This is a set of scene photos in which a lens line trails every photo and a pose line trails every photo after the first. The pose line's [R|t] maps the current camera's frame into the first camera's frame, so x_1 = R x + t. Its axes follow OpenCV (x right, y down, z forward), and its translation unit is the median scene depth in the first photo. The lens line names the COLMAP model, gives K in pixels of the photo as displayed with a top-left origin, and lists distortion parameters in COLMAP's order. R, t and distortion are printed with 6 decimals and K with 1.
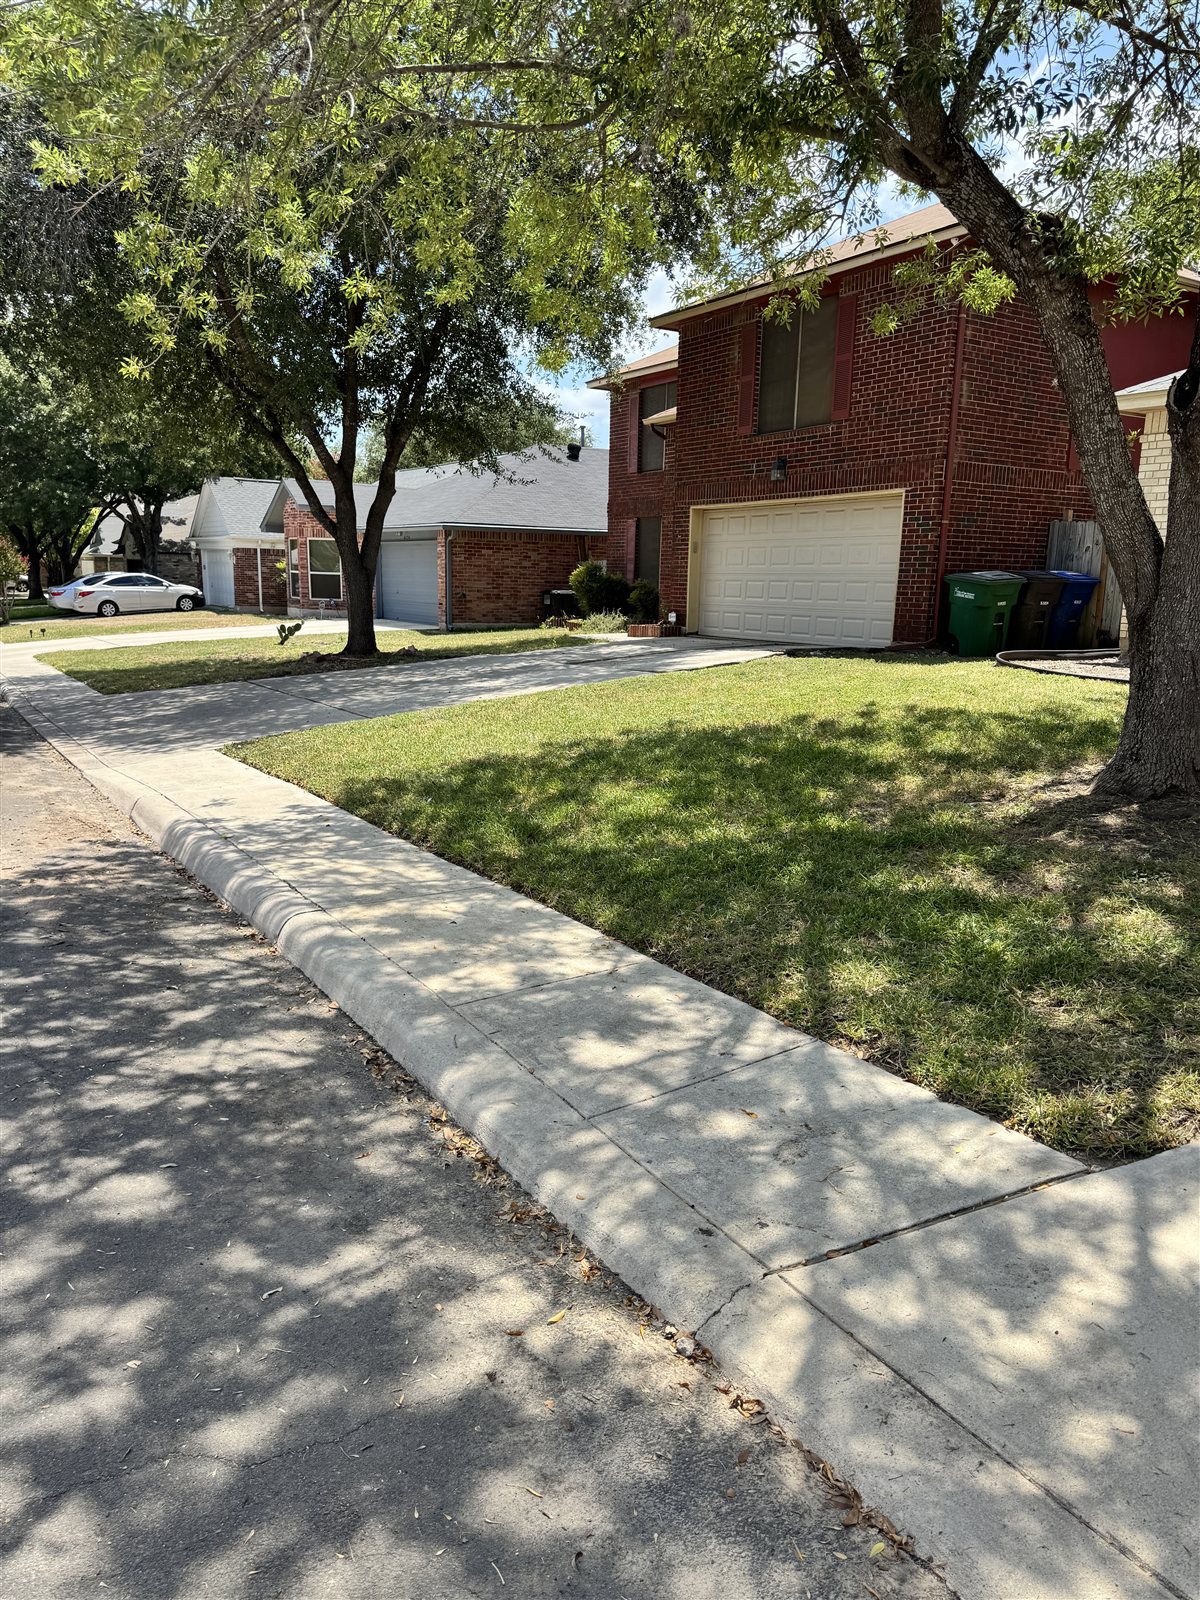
lens RADIAL K [[1123.4, 0, 600.0], [0, 1123.4, 800.0], [0, 0, 1]] dist [0.099535, -0.133688]
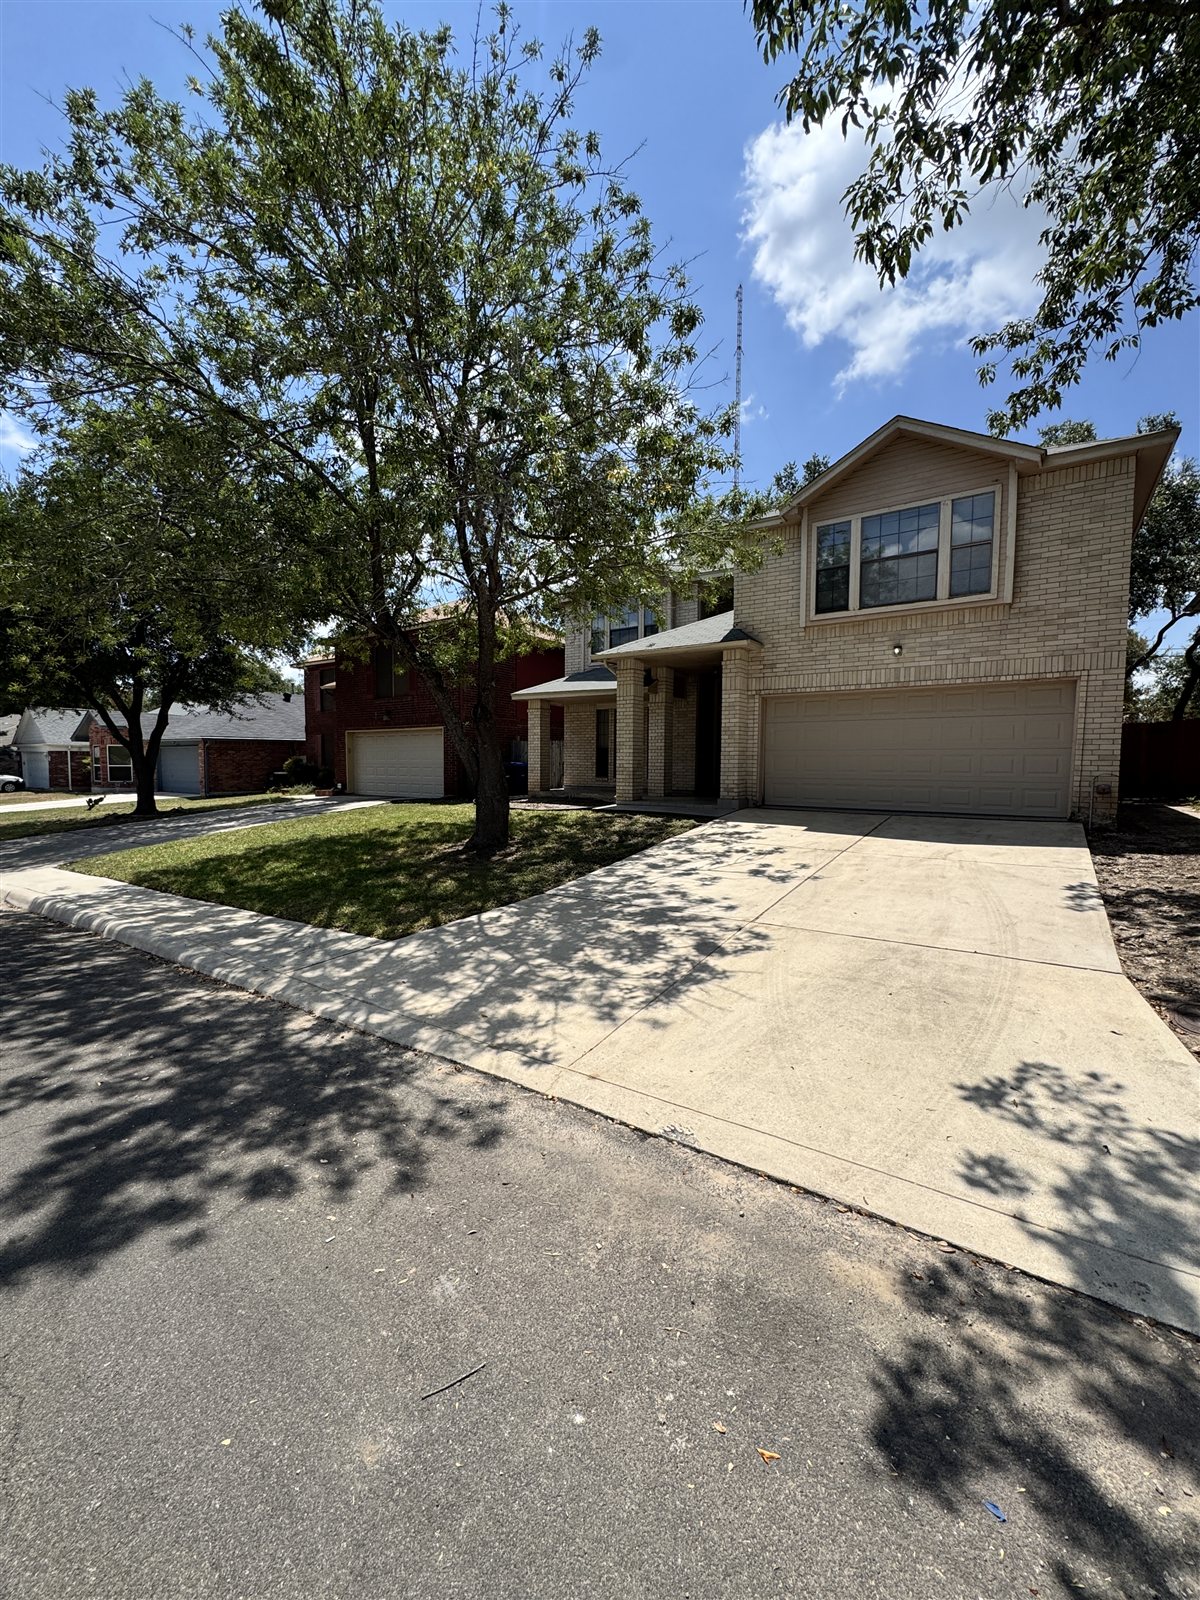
lens RADIAL K [[642.2, 0, 604.9], [0, 642.2, 793.7], [0, 0, 1]] dist [0.000411, -0.000150]
pose [[0.914929, -0.038334, 0.401790, 0.043515], [0.093626, 0.988483, -0.118891, 0.027980], [-0.392605, 0.146395, 0.907981, -0.200262]]
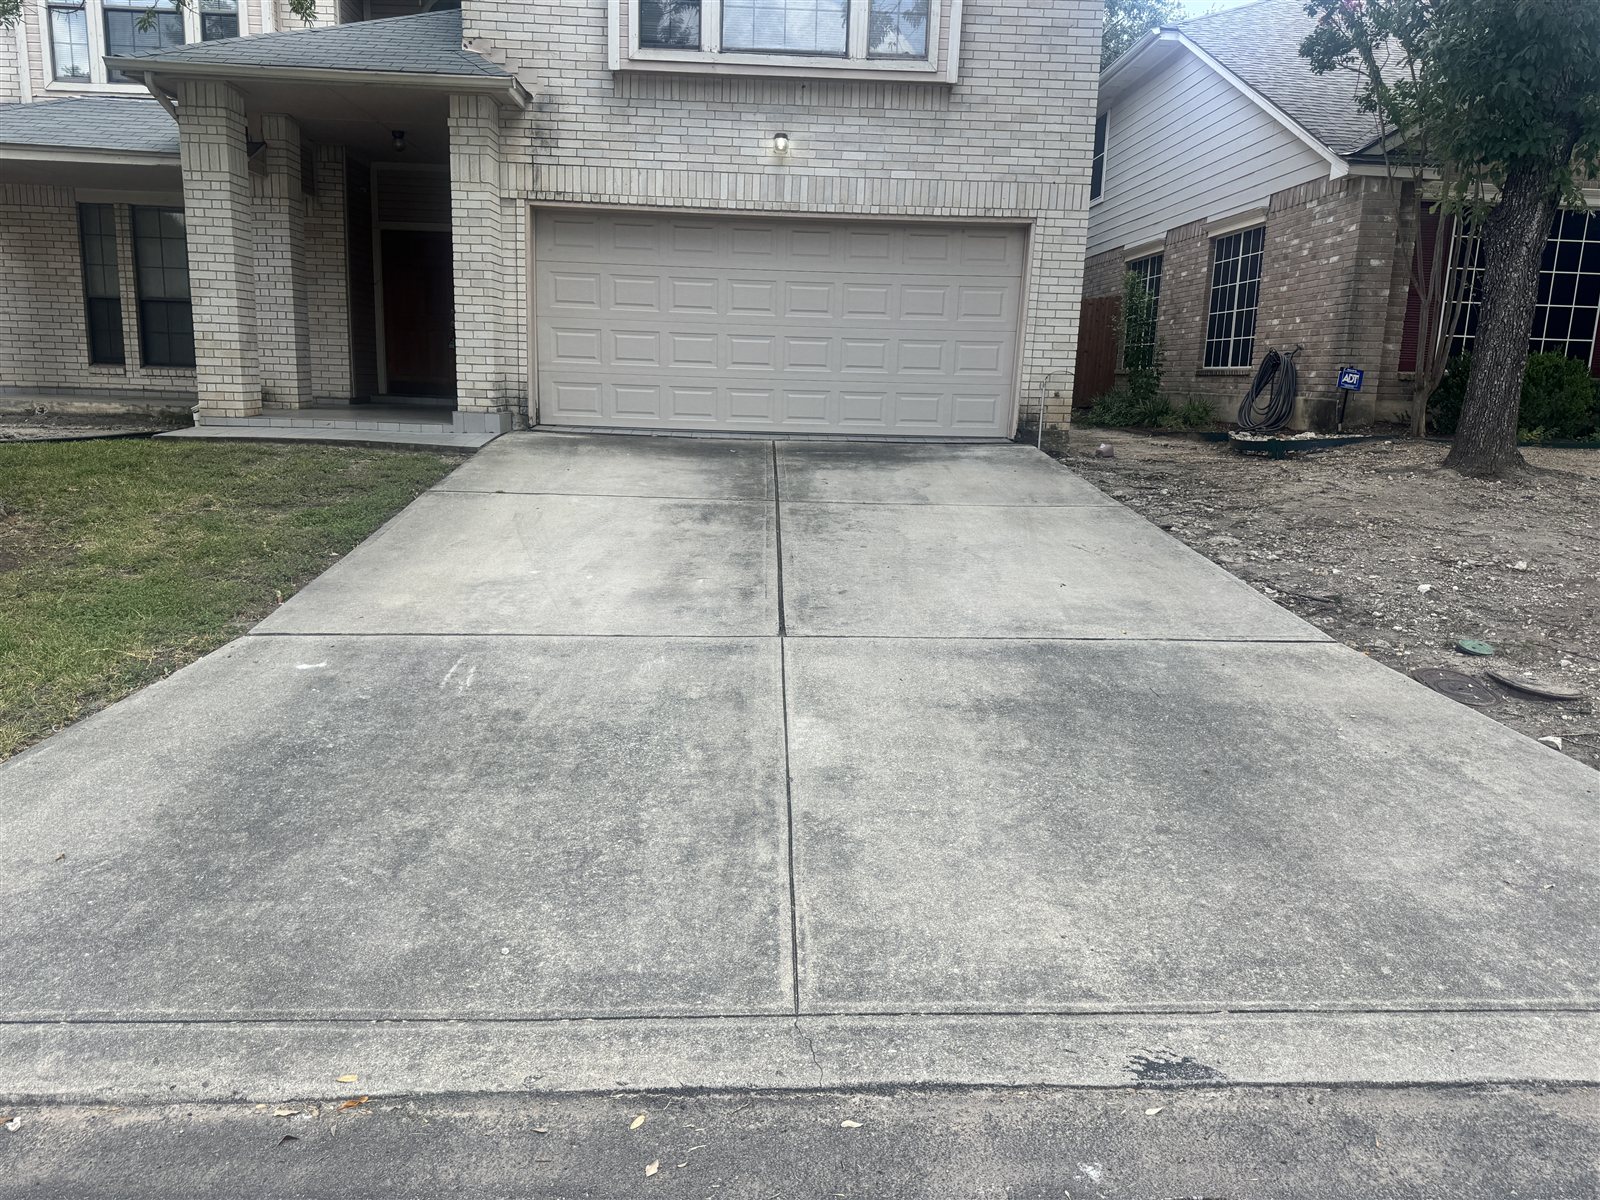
lens RADIAL K [[1138.6, 0, 795.4], [0, 1138.6, 599.6], [0, 0, 1]] dist [0.014445, -0.007035]
pose [[0.495289, -0.179652, 0.849950, -0.010537], [0.151223, 0.981276, 0.119288, 0.015536], [-0.855465, 0.069450, 0.513182, -0.079021]]
